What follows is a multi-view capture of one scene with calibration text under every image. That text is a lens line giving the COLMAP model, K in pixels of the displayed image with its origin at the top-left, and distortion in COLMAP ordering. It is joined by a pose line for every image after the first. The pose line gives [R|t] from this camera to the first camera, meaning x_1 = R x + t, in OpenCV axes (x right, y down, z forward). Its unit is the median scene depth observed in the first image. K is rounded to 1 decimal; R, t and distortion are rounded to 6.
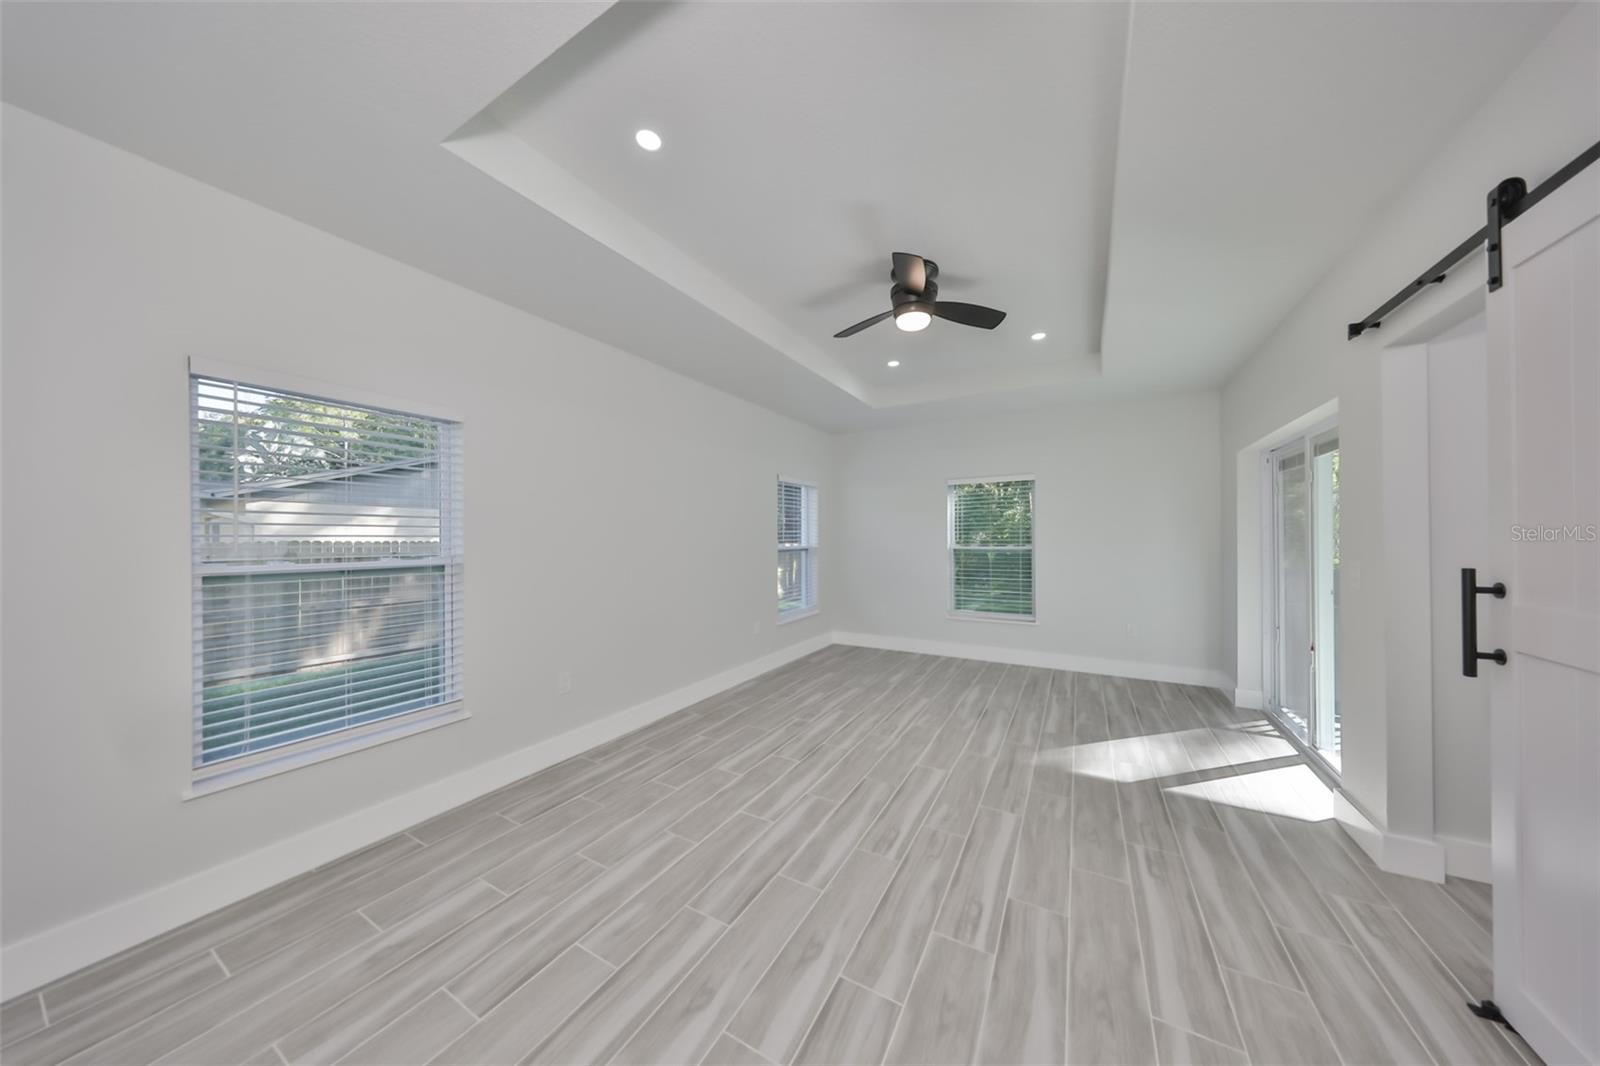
lens RADIAL K [[489.3, 0, 800.0], [0, 489.3, 533.0], [0, 0, 1]] dist [-0.000204, 0.000071]
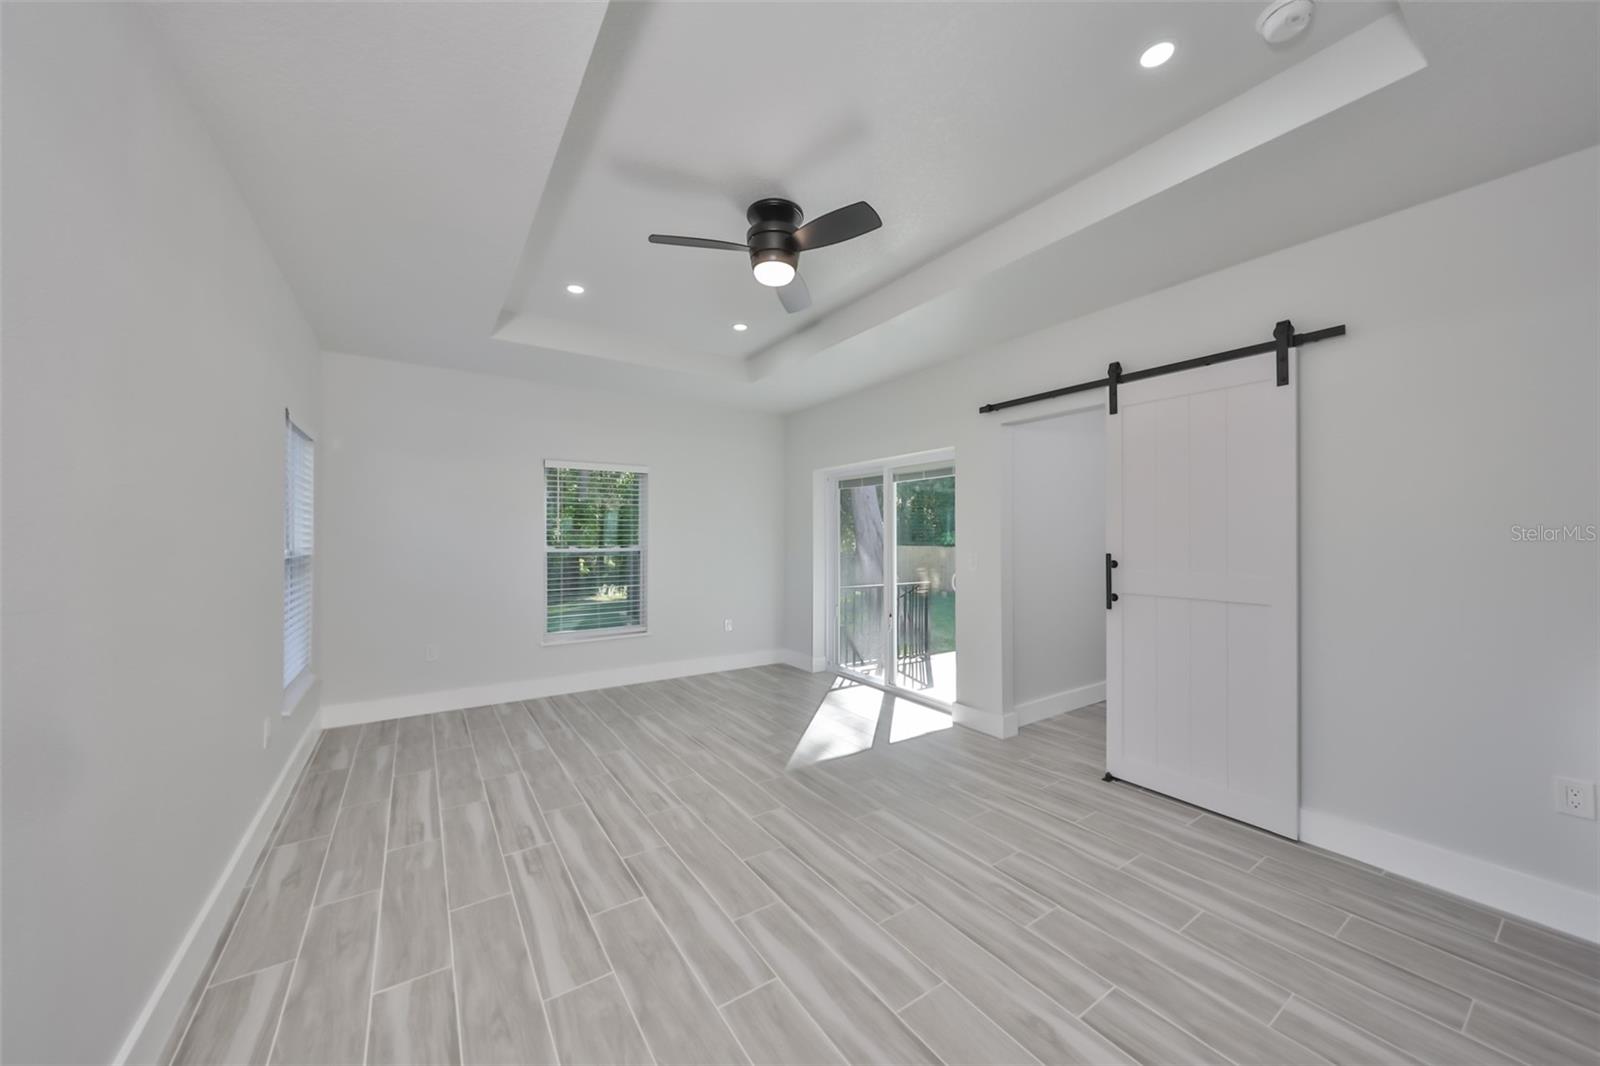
lens RADIAL K [[563.8, 0, 797.1], [0, 563.8, 589.7], [0, 0, 1]] dist [0.000219, -0.000037]
pose [[0.453707, -0.082107, 0.887360, -0.426330], [-0.009041, 0.995271, 0.096715, 0.003570], [-0.891105, -0.051903, 0.450819, 0.427986]]
